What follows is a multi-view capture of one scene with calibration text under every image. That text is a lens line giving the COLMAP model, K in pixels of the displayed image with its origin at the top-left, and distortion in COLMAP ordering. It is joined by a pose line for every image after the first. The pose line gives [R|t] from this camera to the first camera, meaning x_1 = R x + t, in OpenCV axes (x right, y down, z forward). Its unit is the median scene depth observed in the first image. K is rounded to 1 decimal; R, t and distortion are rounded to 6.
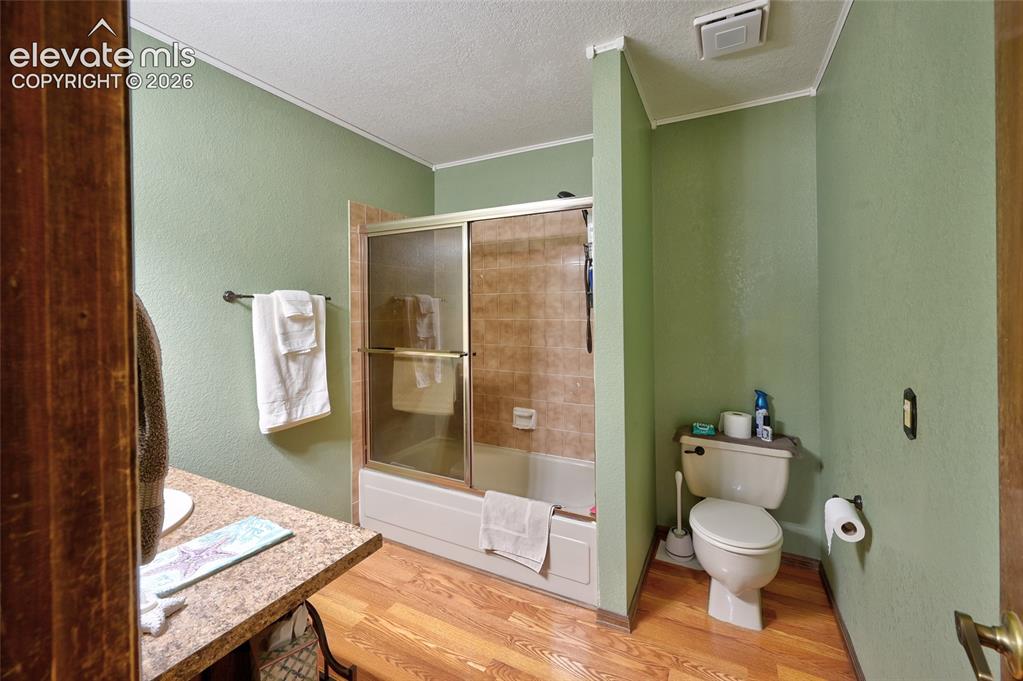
lens RADIAL K [[404.4, 0, 530.2], [0, 404.4, 308.7], [0, 0, 1]] dist [-0.000029, -0.000011]
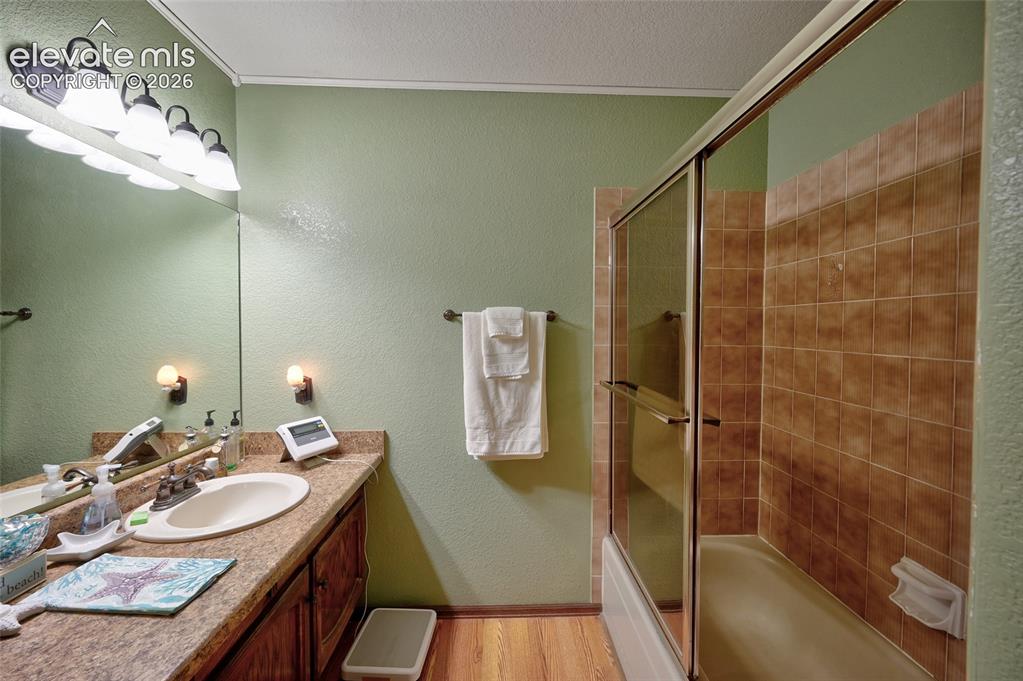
lens RADIAL K [[404.4, 0, 512.7], [0, 404.4, 338.2], [0, 0, 1]] dist [-0.000029, -0.000011]
pose [[0.471708, 0.033719, -0.881110, 0.194467], [-0.008471, 0.999396, 0.033711, -0.006871], [0.881714, -0.008438, 0.471708, 0.581203]]
